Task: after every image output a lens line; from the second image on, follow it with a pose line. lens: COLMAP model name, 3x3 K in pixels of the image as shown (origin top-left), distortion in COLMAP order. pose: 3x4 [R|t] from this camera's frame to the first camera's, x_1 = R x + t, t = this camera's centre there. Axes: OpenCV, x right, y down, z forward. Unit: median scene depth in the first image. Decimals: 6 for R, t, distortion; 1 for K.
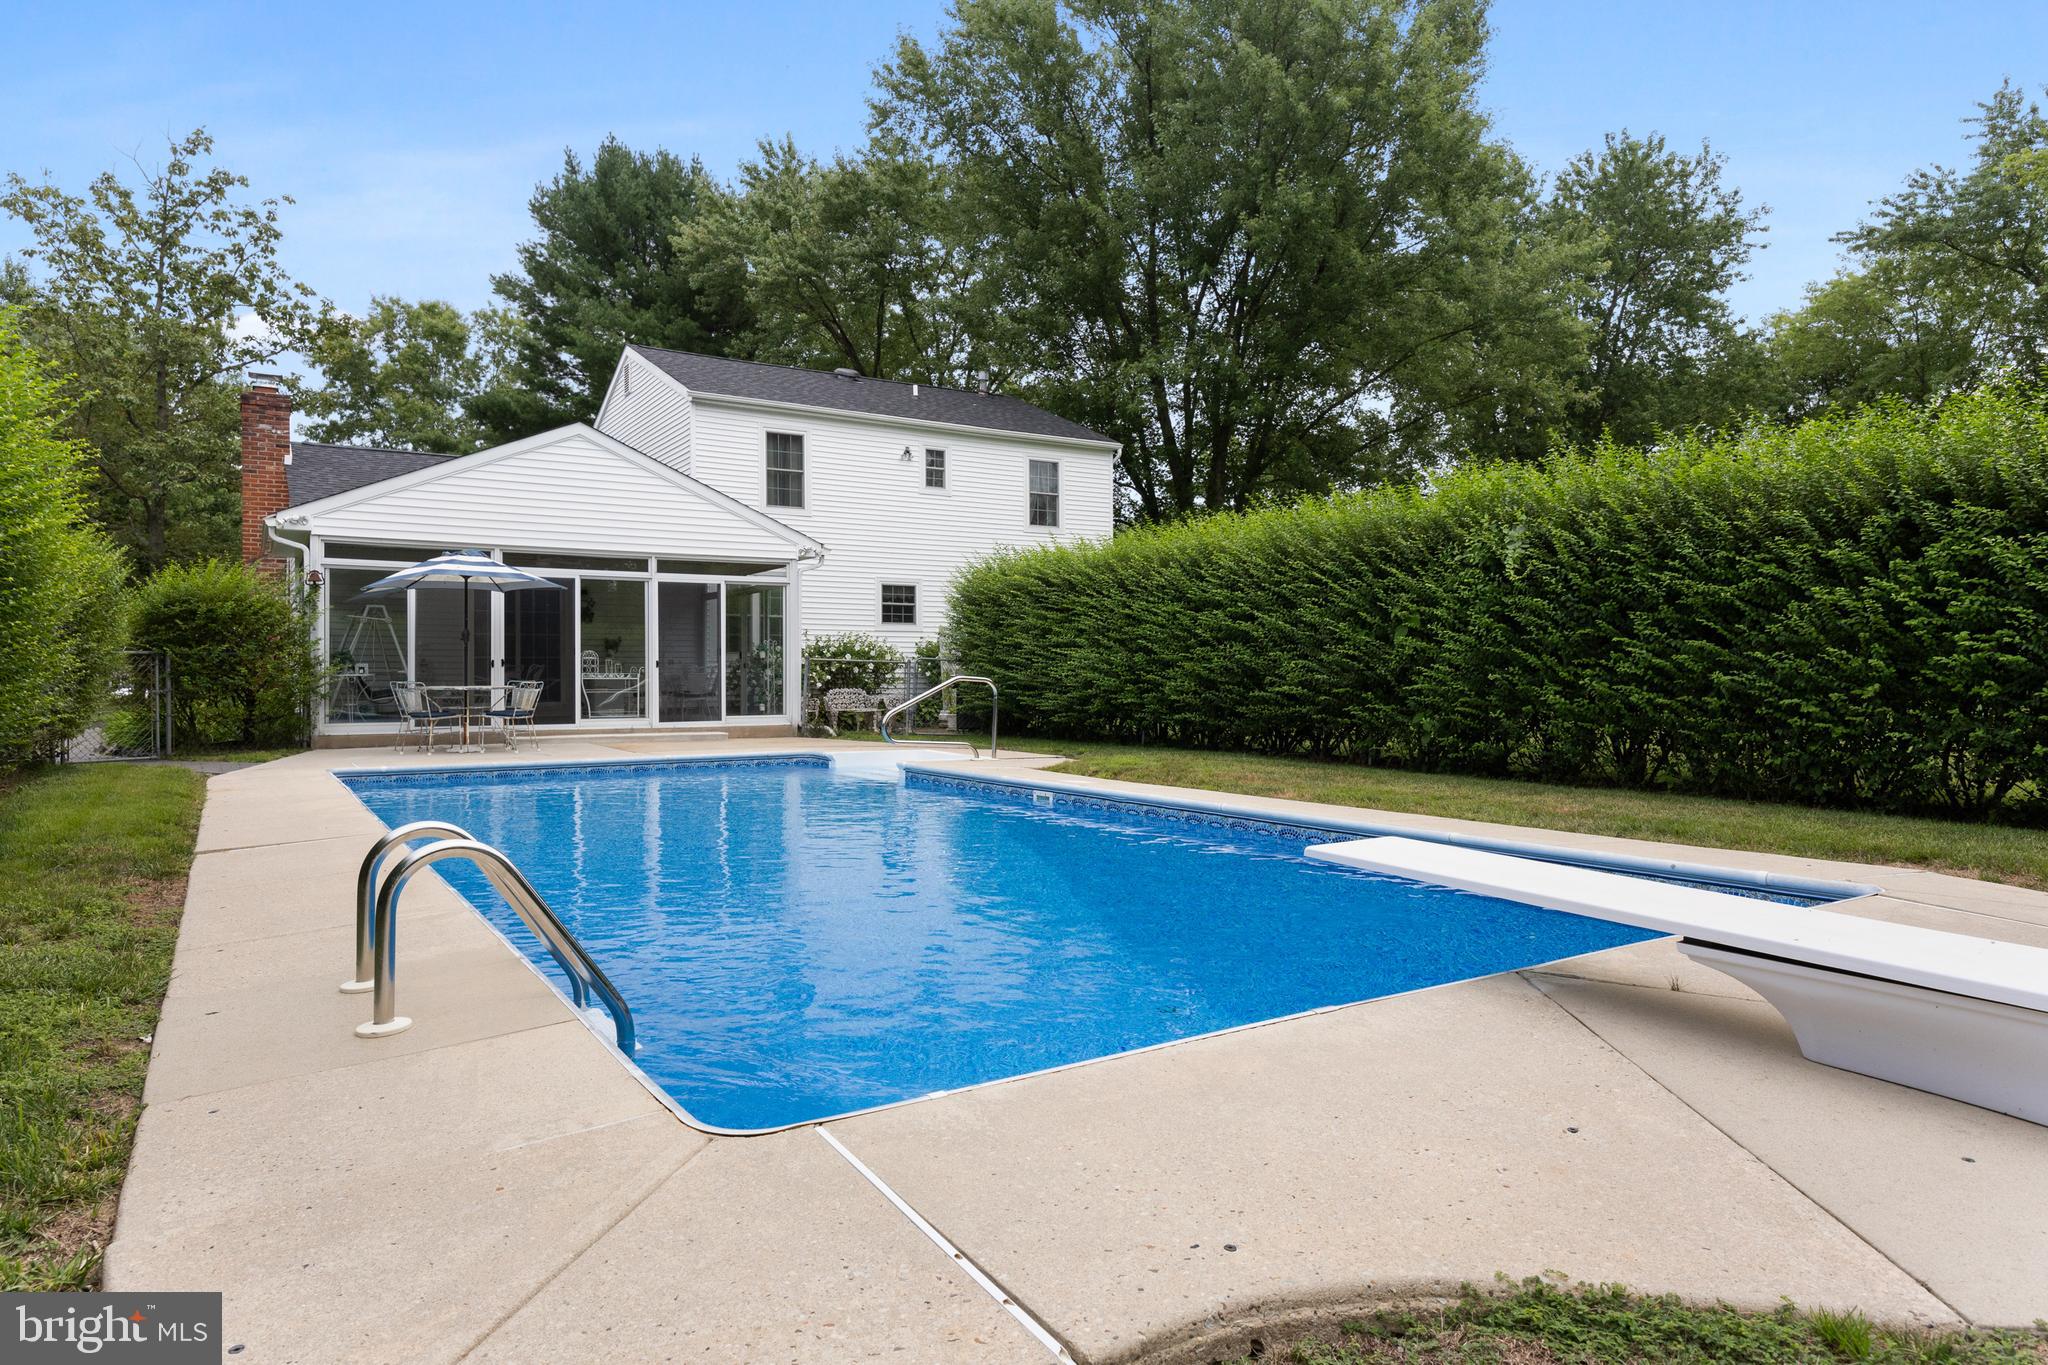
lens RADIAL K [[1189.9, 0, 1024.0], [0, 1189.9, 682.5], [0, 0, 1]] dist [0.000639, 0.001354]
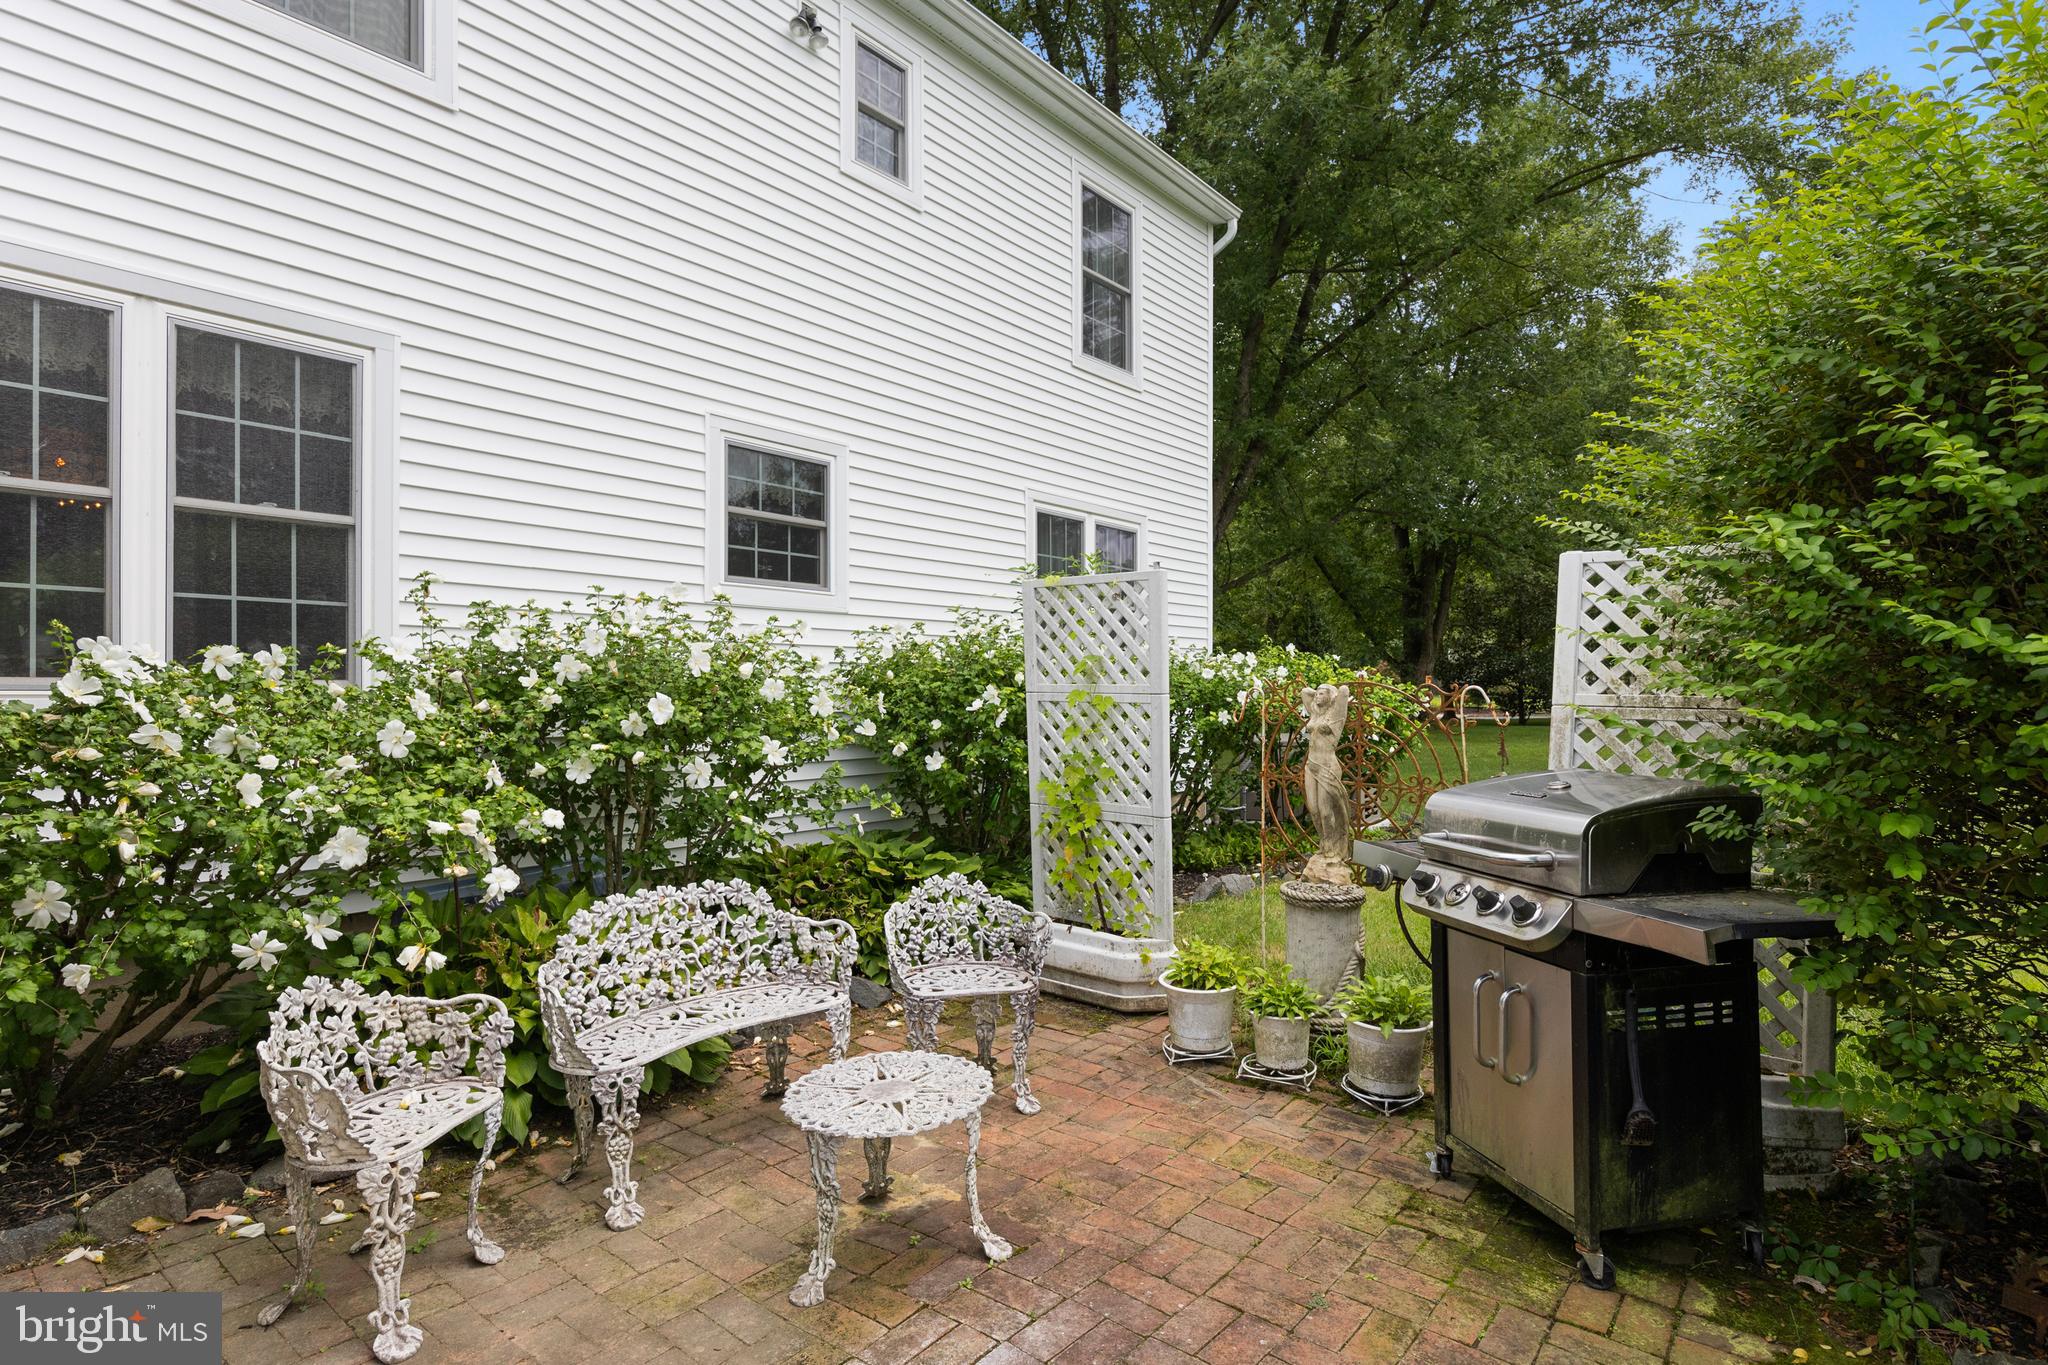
lens RADIAL K [[1023.3, 0, 1024.0], [0, 1023.3, 682.5], [0, 0, 1]] dist [0.000055, 0.000007]
pose [[0.942725, 0.003049, 0.333557, -0.145282], [0.000948, 0.999930, -0.011820, -0.023275], [-0.333570, 0.011459, 0.942656, 0.804597]]
